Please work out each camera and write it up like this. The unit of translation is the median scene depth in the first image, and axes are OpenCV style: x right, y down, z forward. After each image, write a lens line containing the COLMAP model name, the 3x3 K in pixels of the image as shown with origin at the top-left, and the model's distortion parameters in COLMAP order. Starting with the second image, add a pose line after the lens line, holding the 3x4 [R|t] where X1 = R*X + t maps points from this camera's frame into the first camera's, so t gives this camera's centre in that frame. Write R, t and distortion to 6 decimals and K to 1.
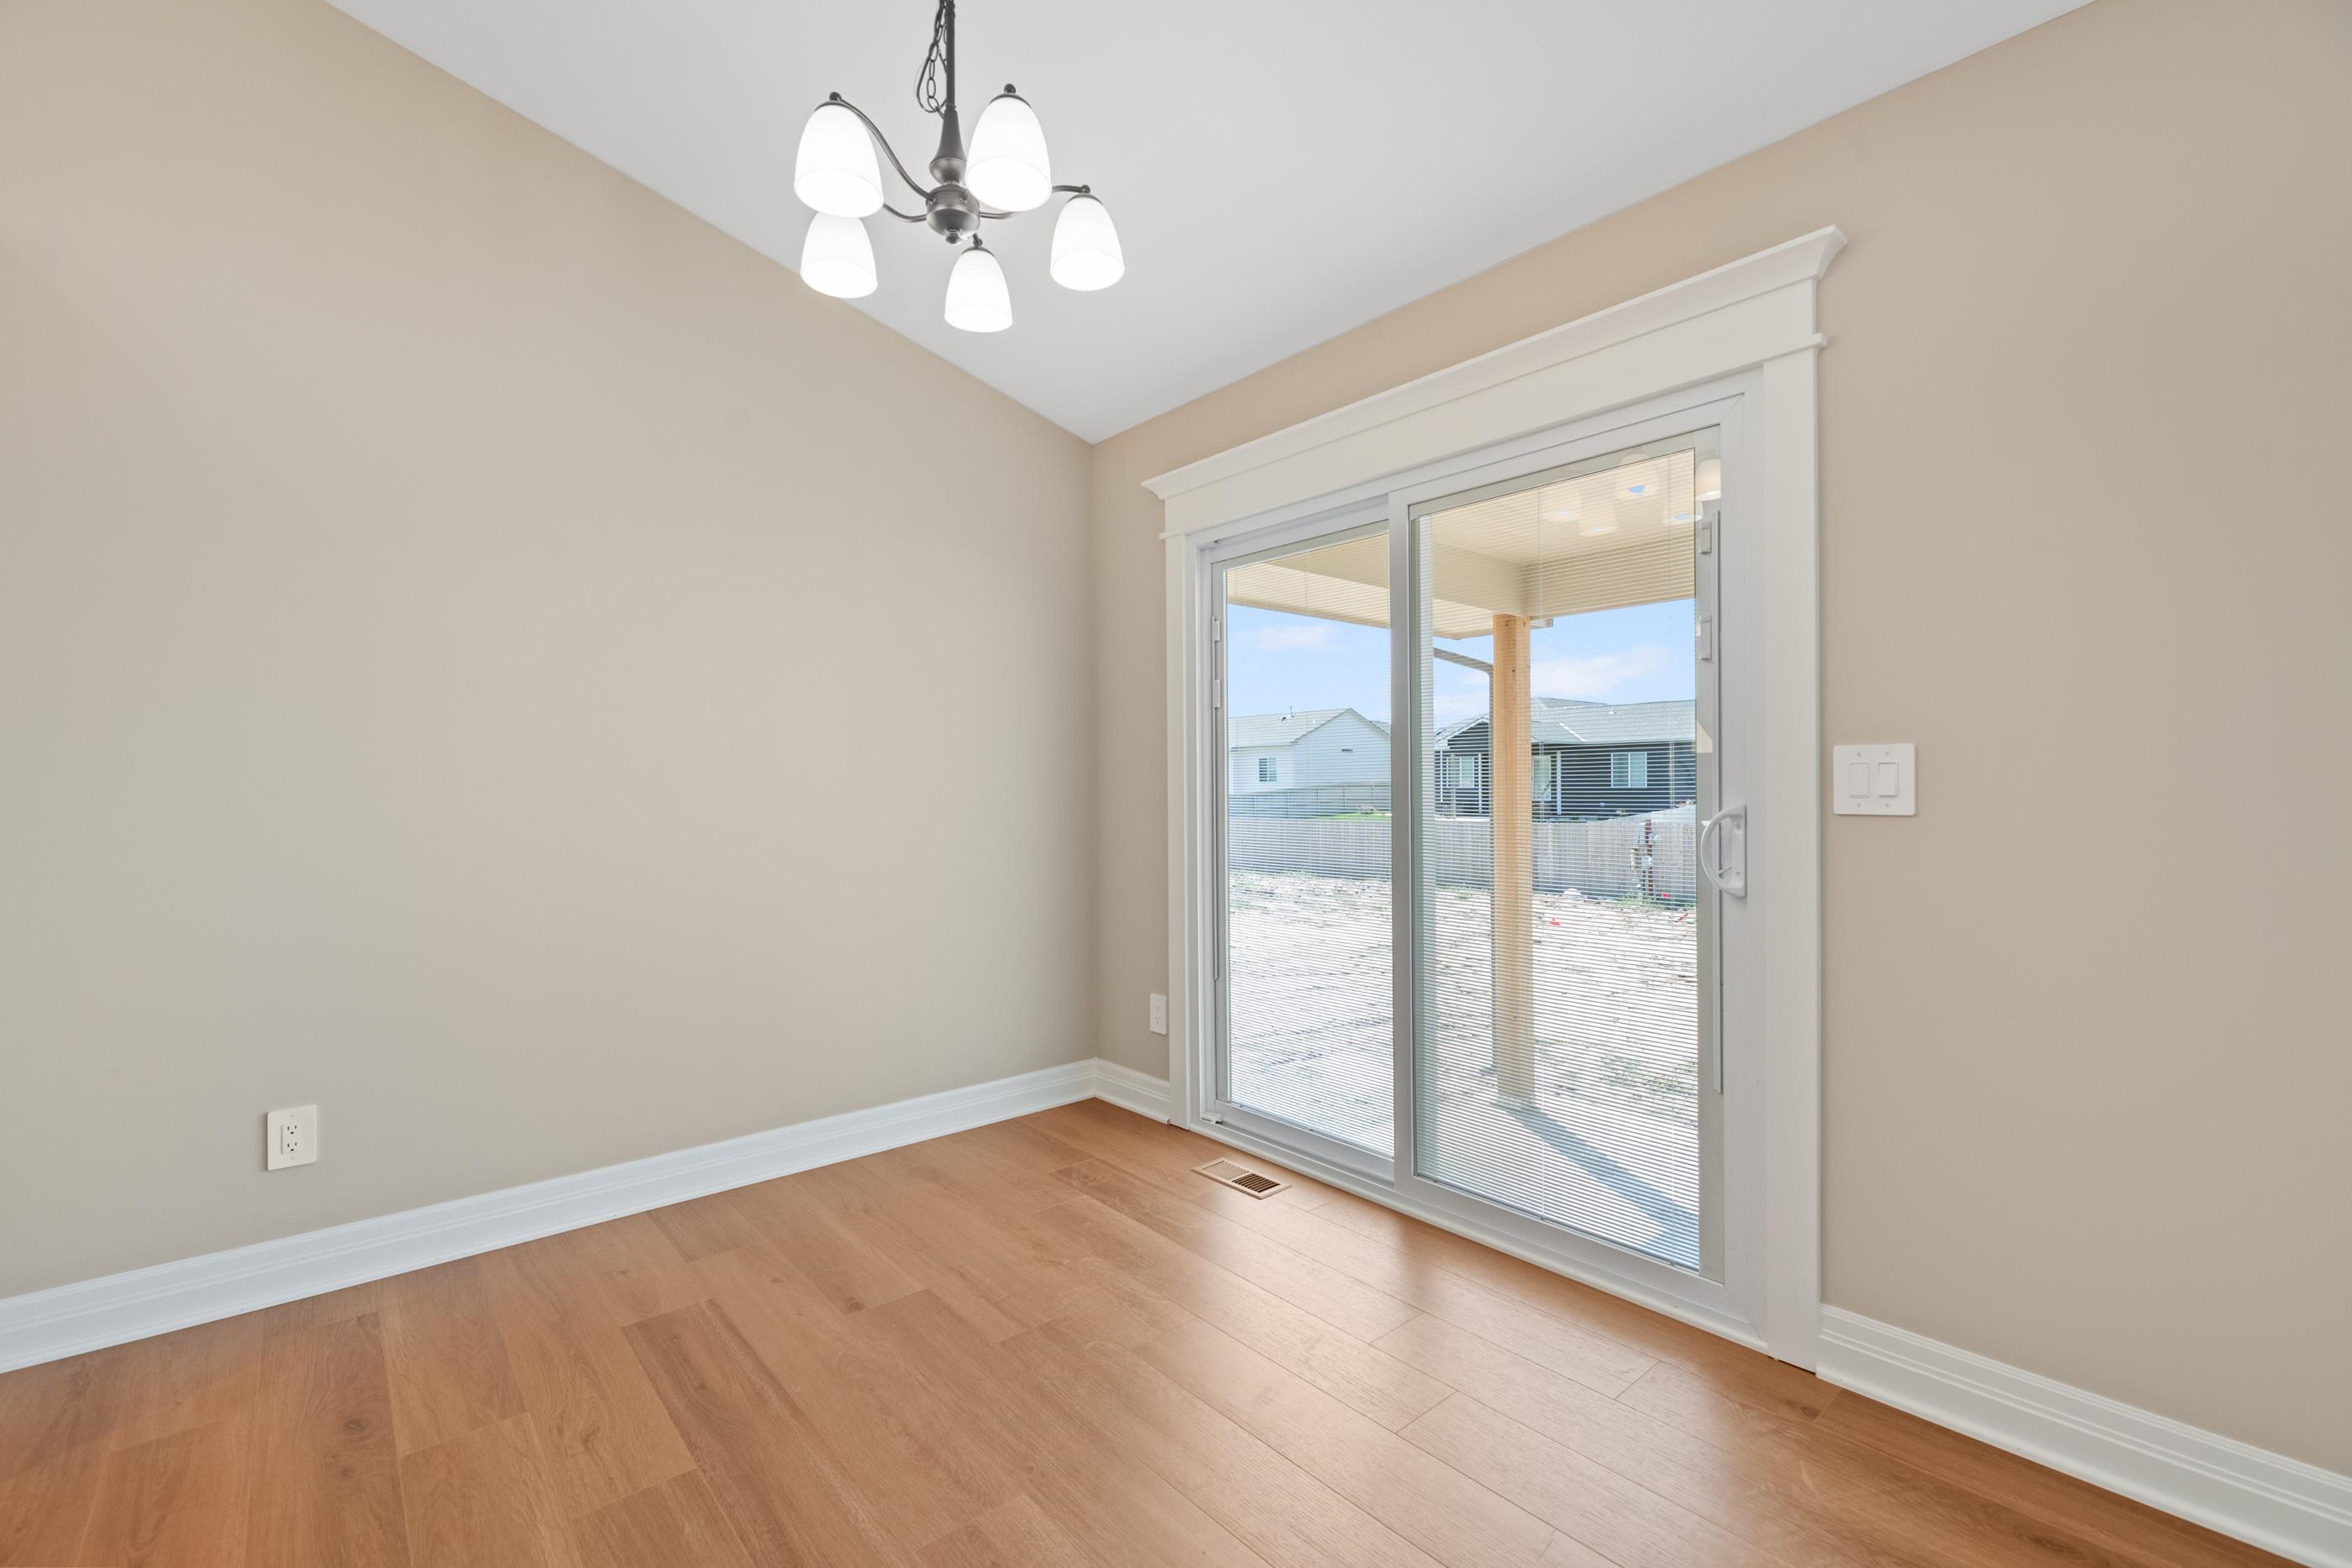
lens RADIAL K [[1024.5, 0, 1177.2], [0, 1024.5, 798.1], [0, 0, 1]] dist [-0.004235, -0.000921]
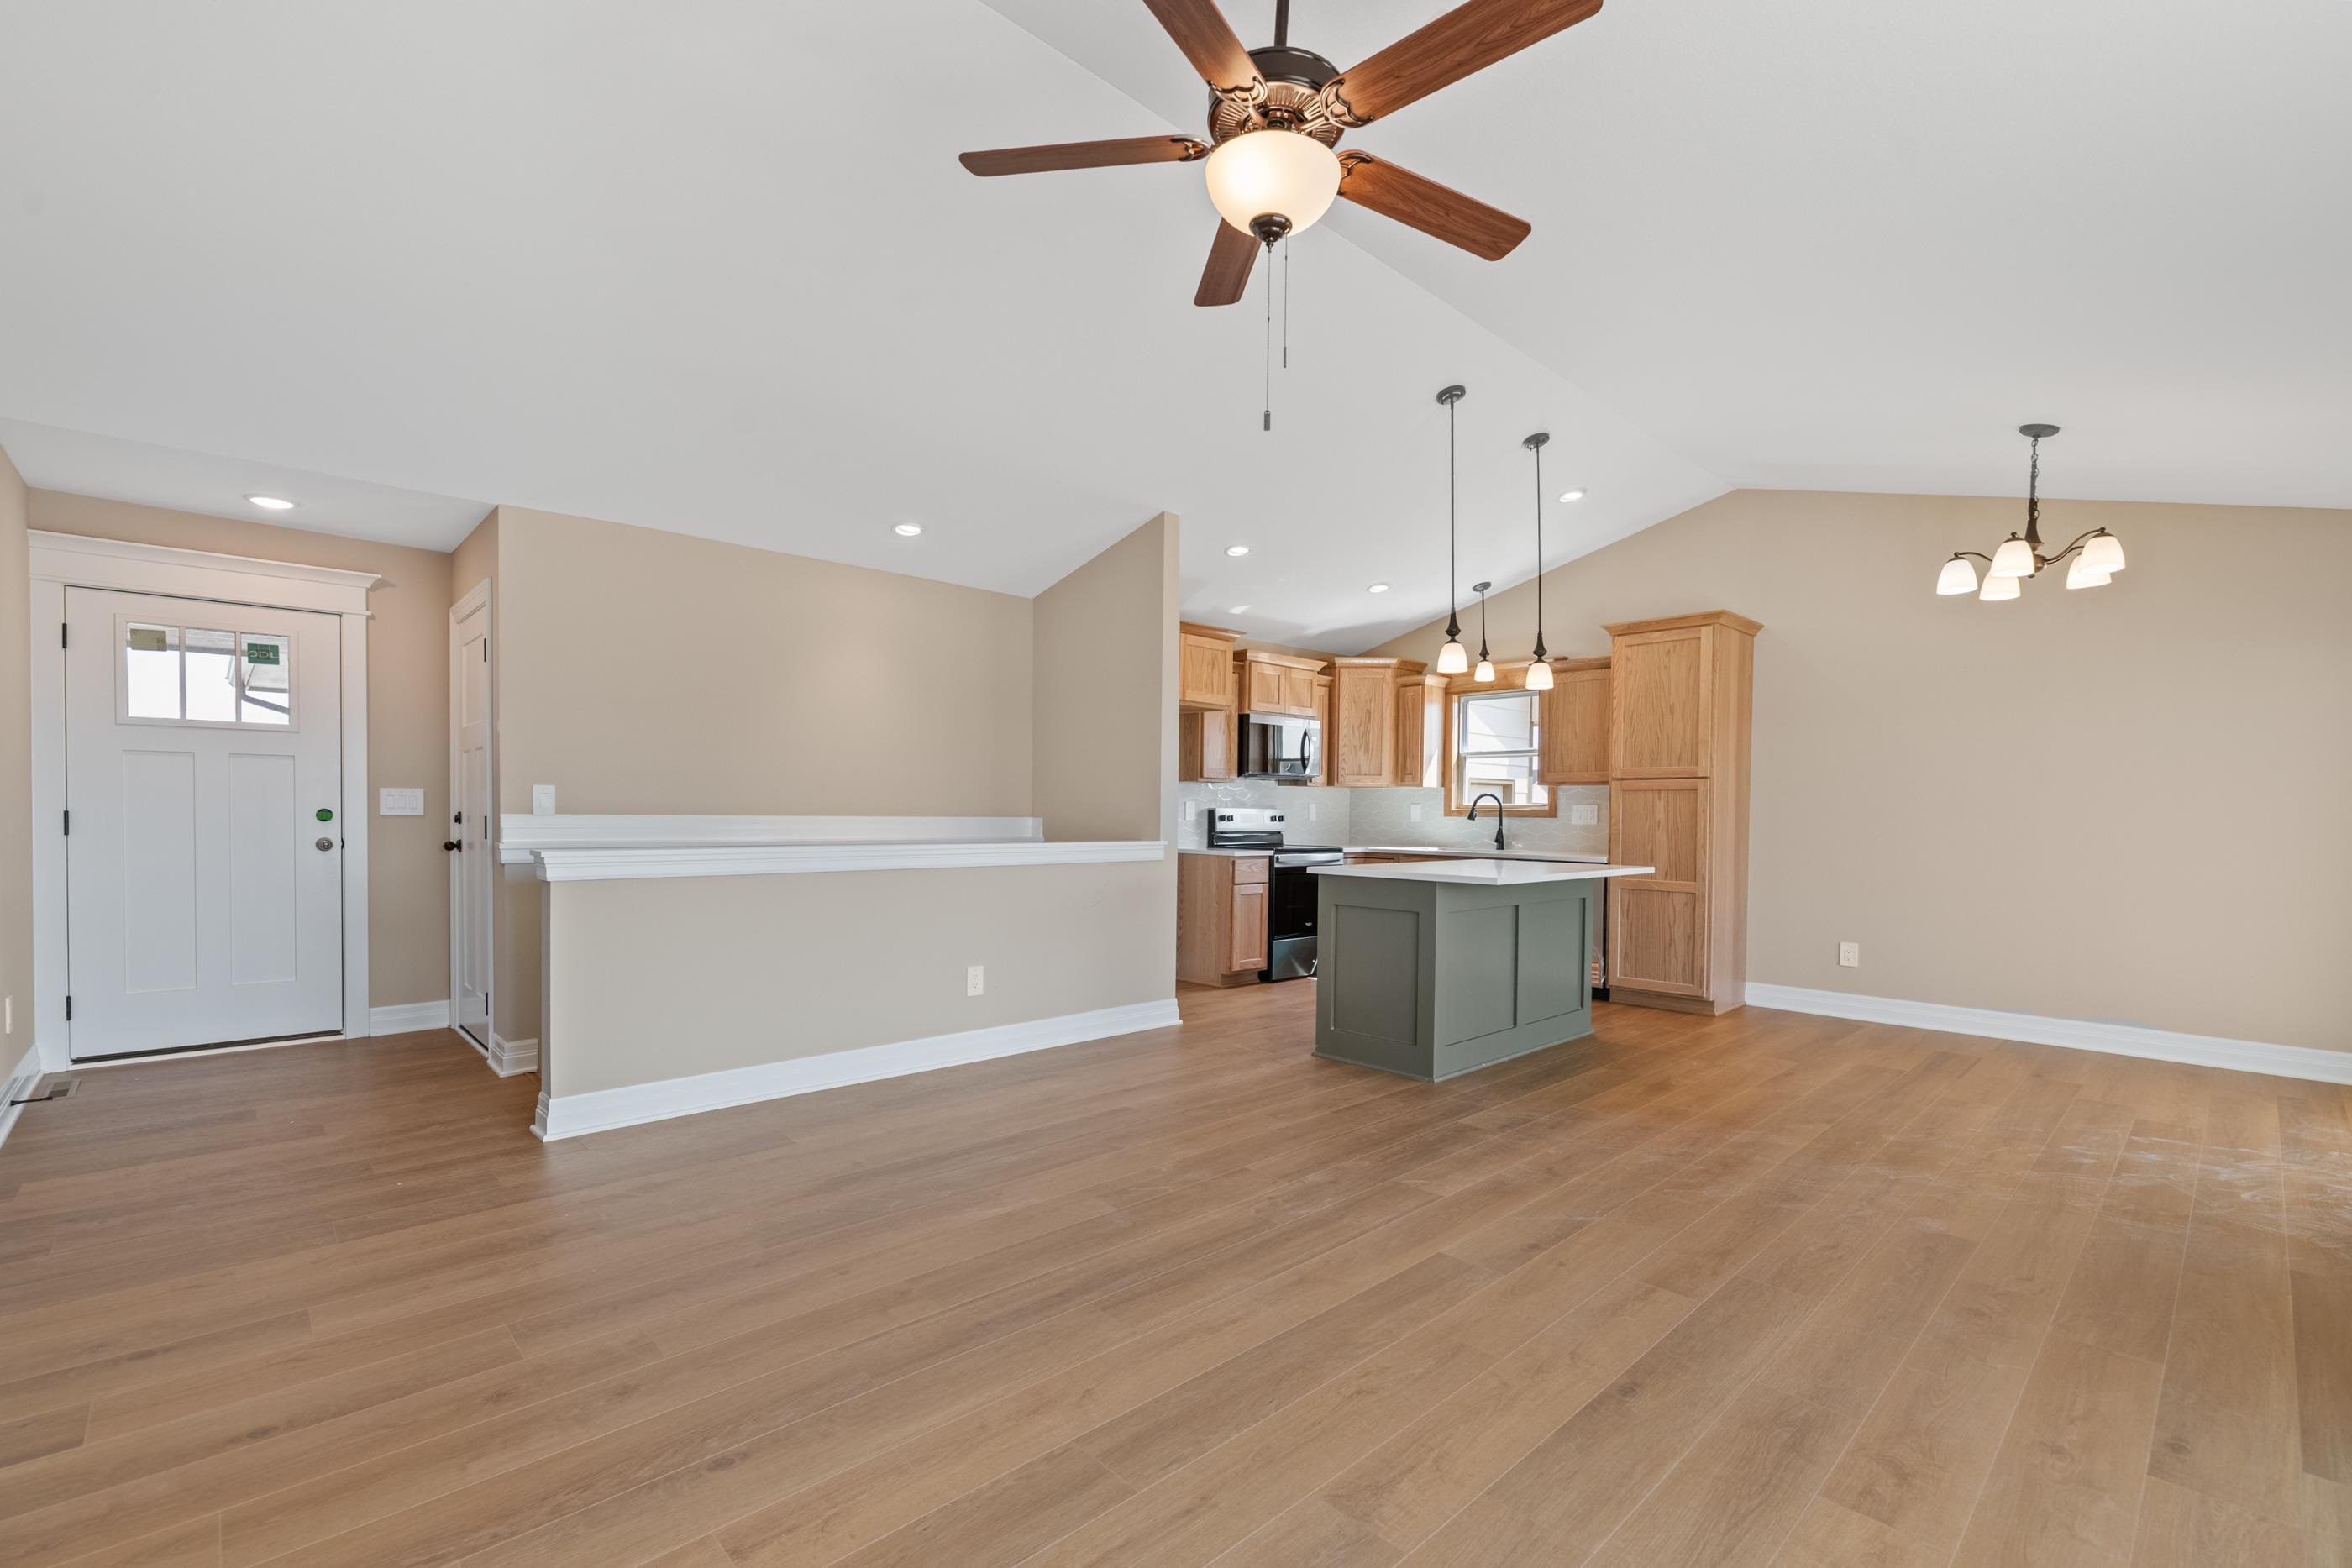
lens RADIAL K [[1021.9, 0, 1186.3], [0, 1021.9, 830.3], [0, 0, 1]] dist [-0.001674, -0.000339]
pose [[0.054961, 0.027646, -0.998106, 1.045160], [-0.021593, 0.999416, 0.026494, -0.002497], [0.998255, 0.020096, 0.055526, -0.522985]]
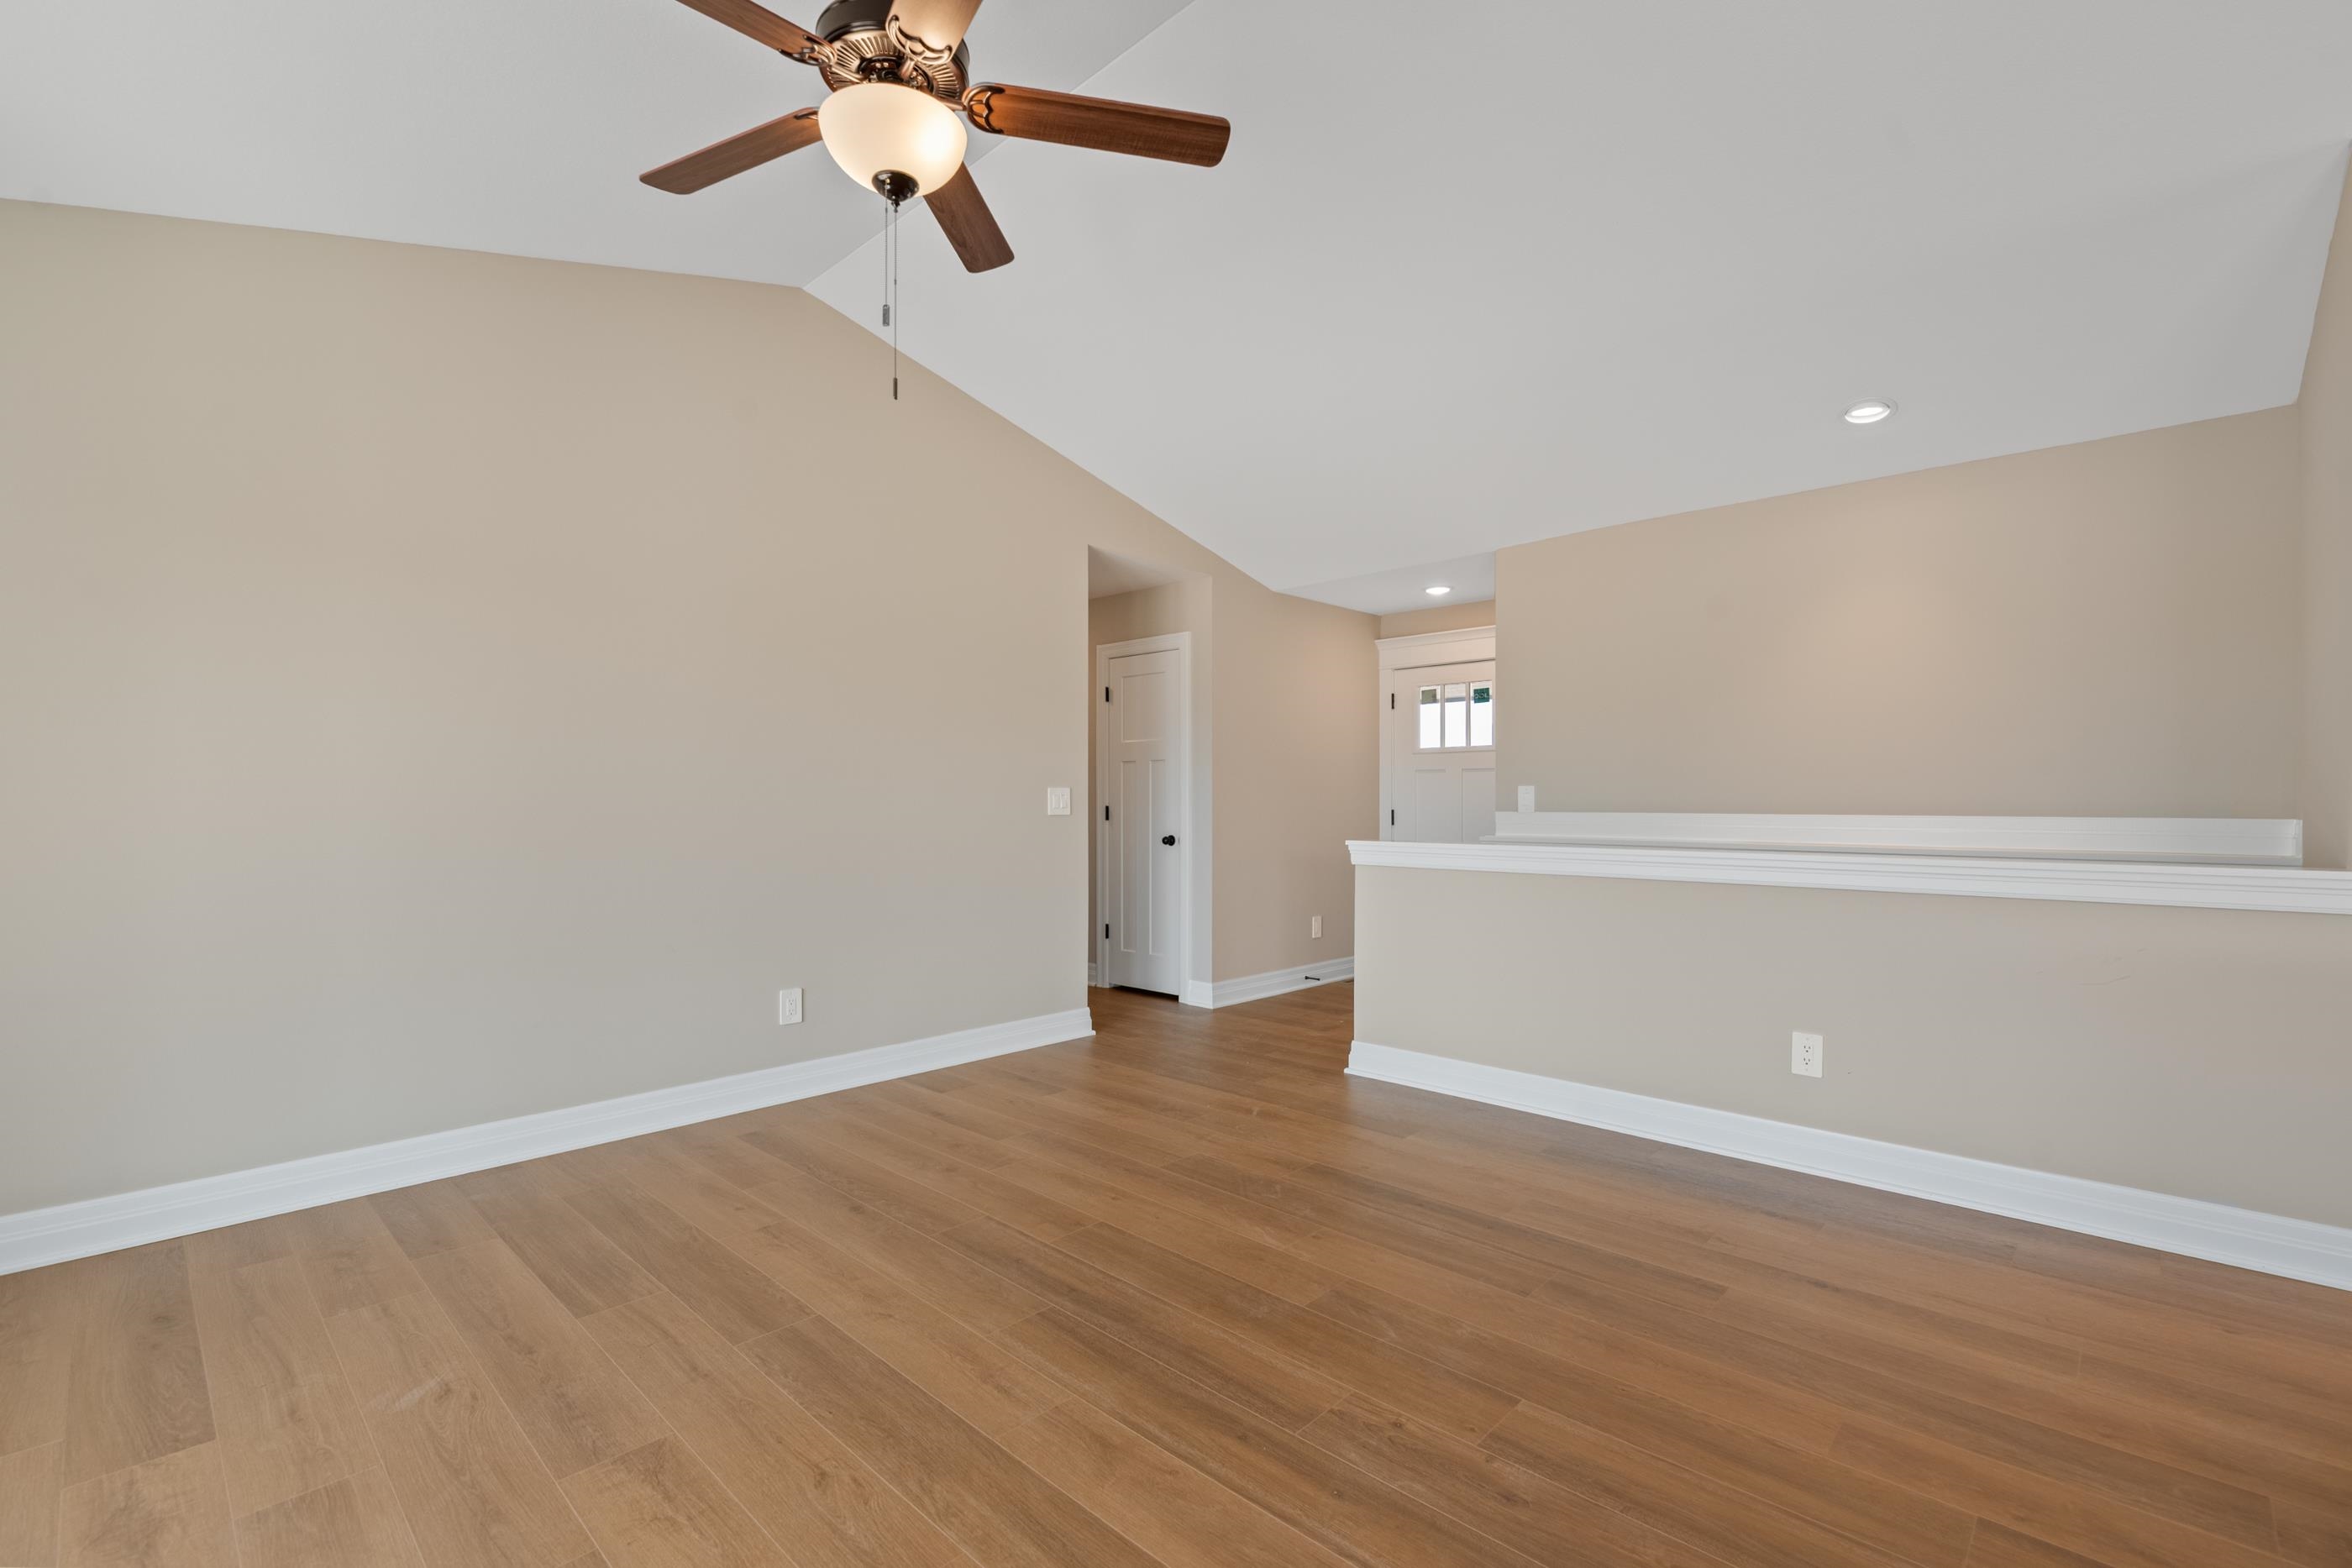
lens RADIAL K [[1023.3, 0, 1183.9], [0, 1023.3, 804.7], [0, 0, 1]] dist [-0.001486, -0.000375]
pose [[-0.994325, 0.008148, -0.106074, 0.352178], [0.006725, 0.999883, 0.013767, -0.004766], [0.106173, 0.012976, -0.994263, 0.129947]]
